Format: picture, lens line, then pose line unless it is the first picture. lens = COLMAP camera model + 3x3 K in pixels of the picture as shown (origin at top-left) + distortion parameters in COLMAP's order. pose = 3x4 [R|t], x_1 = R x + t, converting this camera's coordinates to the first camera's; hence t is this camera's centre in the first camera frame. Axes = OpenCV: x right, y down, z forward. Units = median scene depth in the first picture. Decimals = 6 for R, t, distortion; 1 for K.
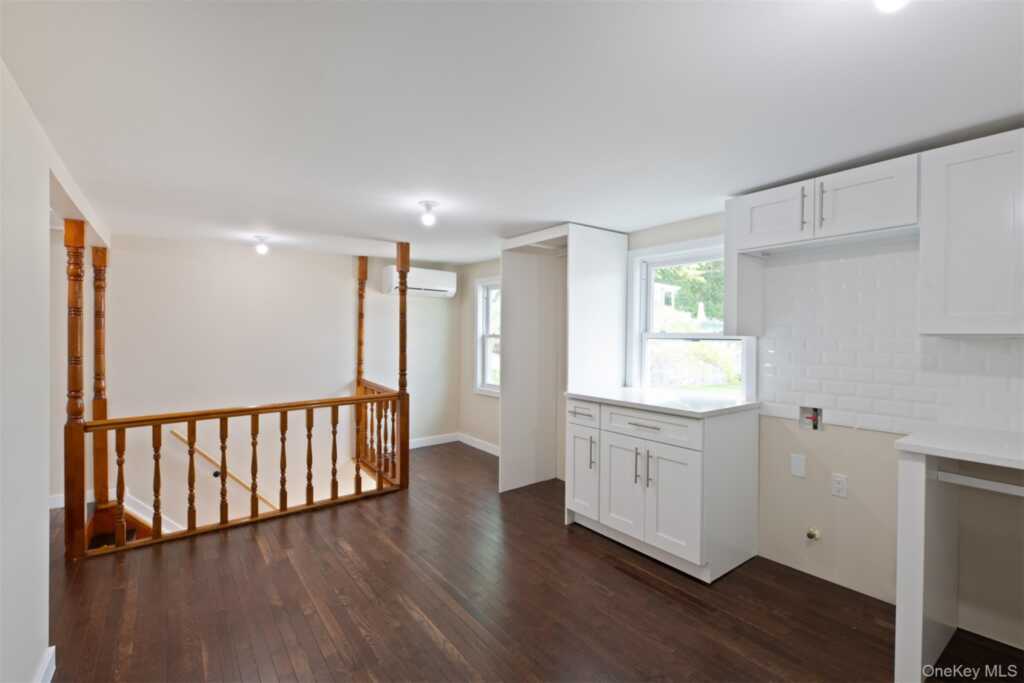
lens RADIAL K [[451.5, 0, 508.9], [0, 451.5, 339.0], [0, 0, 1]] dist [-0.014722, -0.000121]
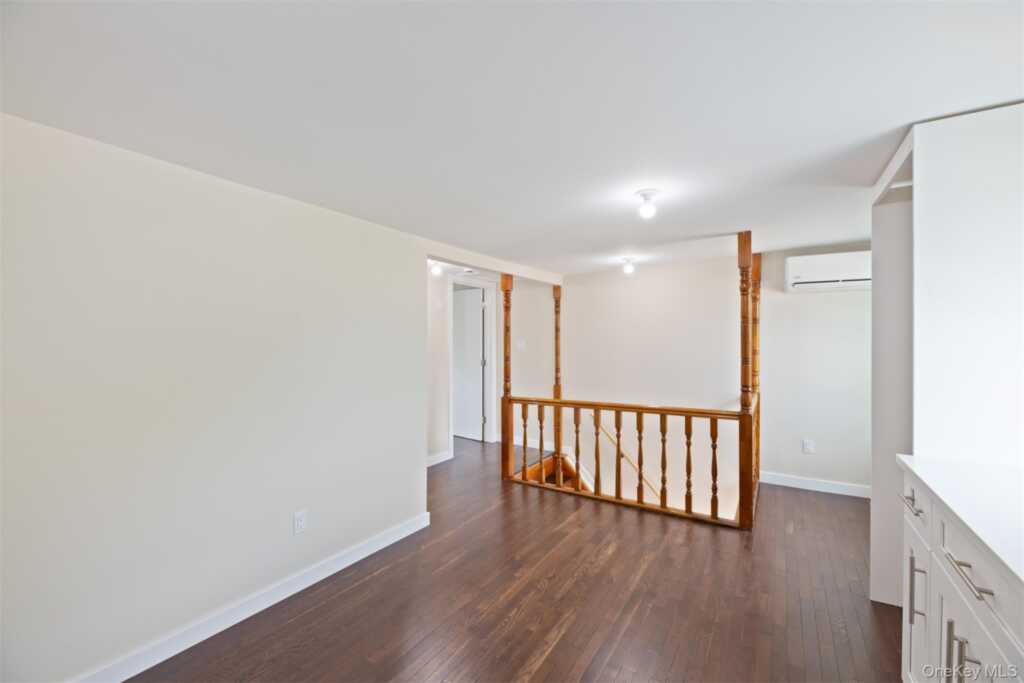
lens RADIAL K [[419.8, 0, 509.9], [0, 419.8, 335.1], [0, 0, 1]] dist [0.013873, -0.000133]
pose [[0.342671, -0.020242, -0.939237, 0.353740], [-0.009711, 0.999638, -0.025086, 0.000347], [0.939405, 0.017717, 0.342351, 0.338563]]
